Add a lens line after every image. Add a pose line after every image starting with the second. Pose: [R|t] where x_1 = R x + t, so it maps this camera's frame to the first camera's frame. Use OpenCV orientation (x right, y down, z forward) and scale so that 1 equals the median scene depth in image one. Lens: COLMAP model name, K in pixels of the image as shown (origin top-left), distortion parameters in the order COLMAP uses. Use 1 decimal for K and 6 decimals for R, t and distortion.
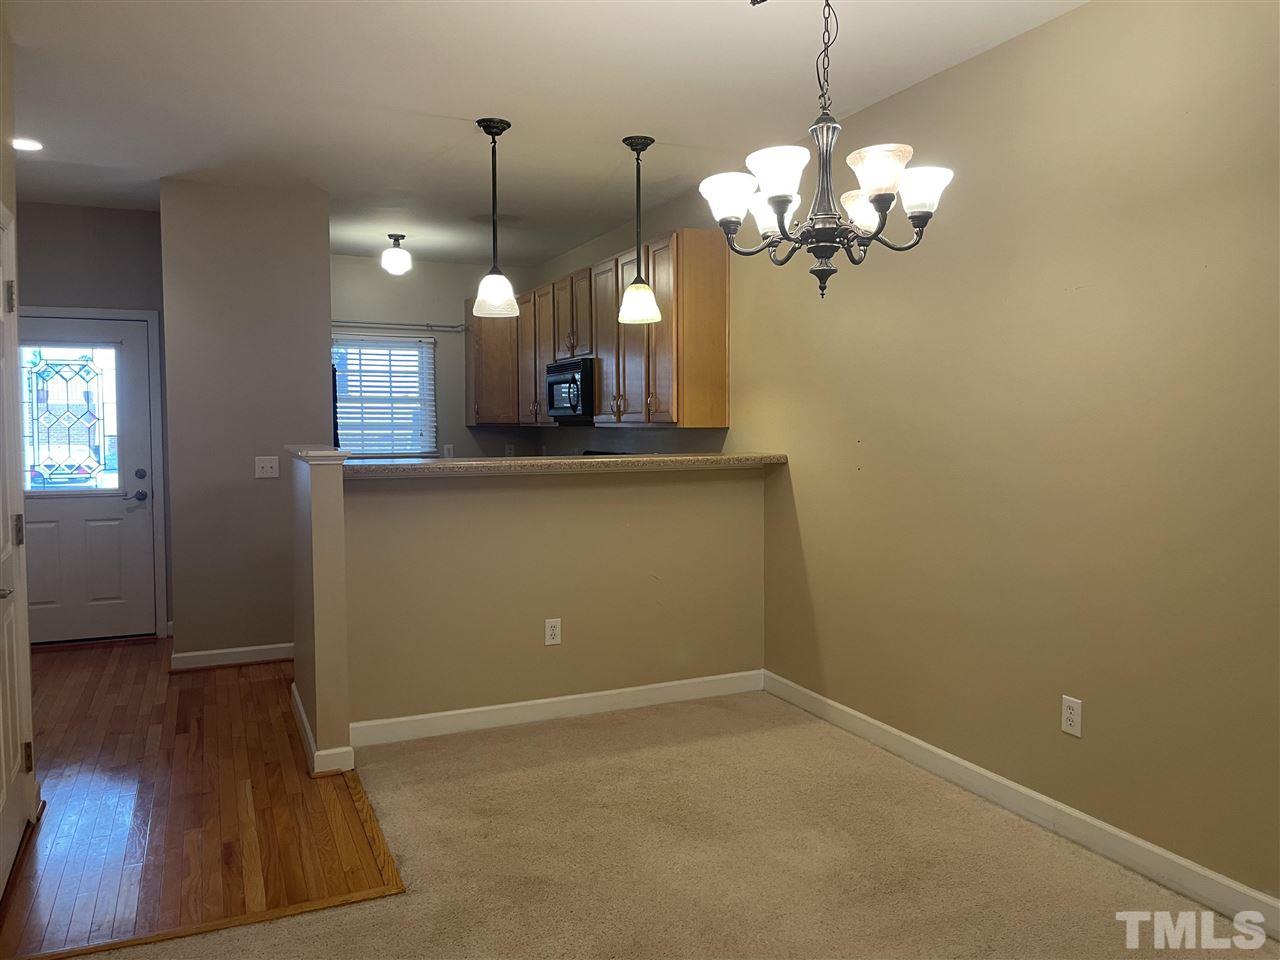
lens RADIAL K [[974.1, 0, 643.8], [0, 974.1, 468.0], [0, 0, 1]] dist [0.106766, -0.154960]
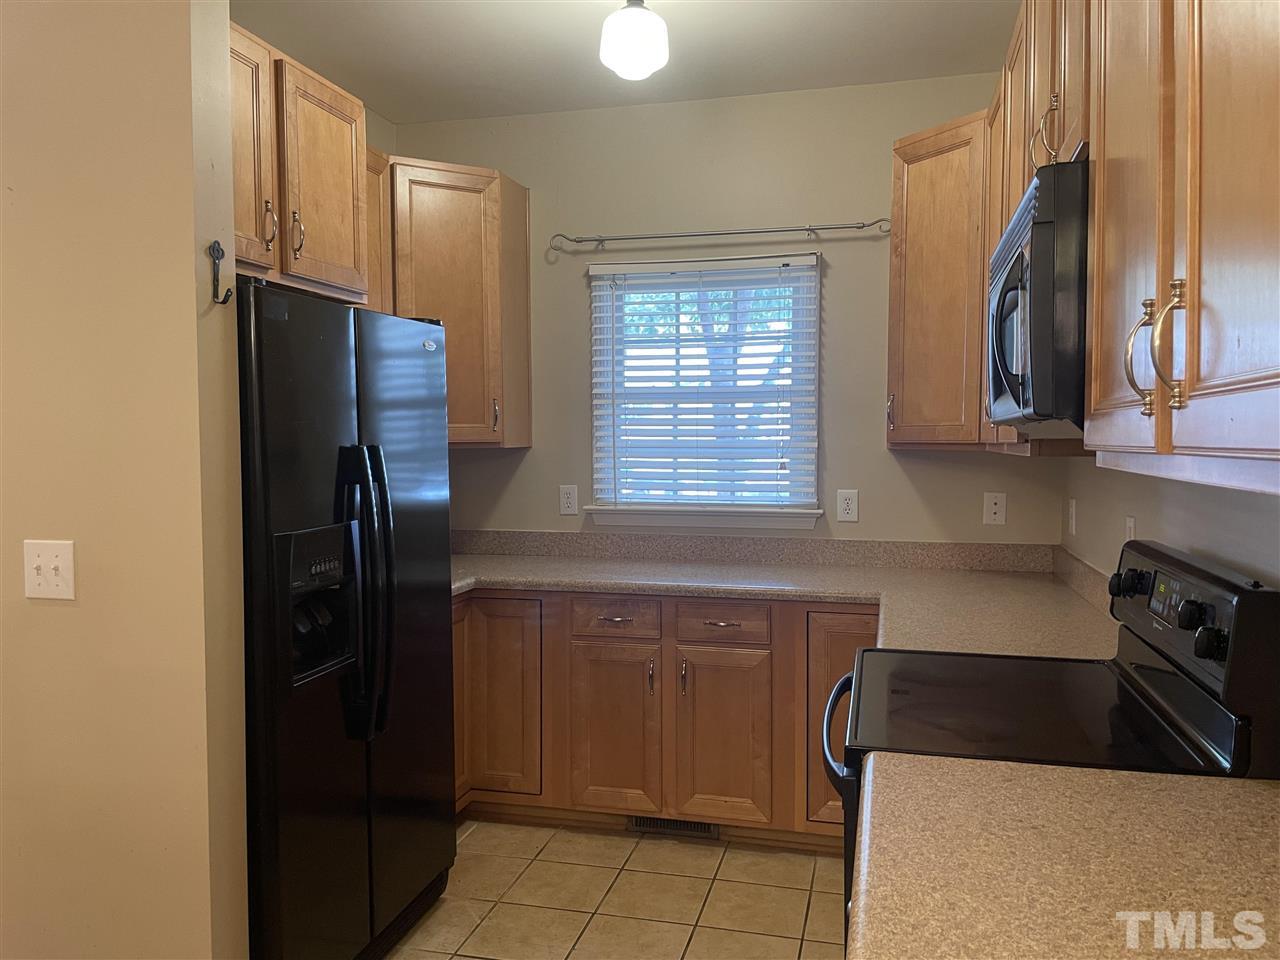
lens RADIAL K [[974.1, 0, 643.8], [0, 974.1, 468.0], [0, 0, 1]] dist [0.106766, -0.154960]
pose [[0.787363, 0.023009, -0.616060, 0.006098], [-0.031117, 0.999513, -0.002439, -0.030303], [0.615704, 0.021090, 0.787695, 0.598844]]
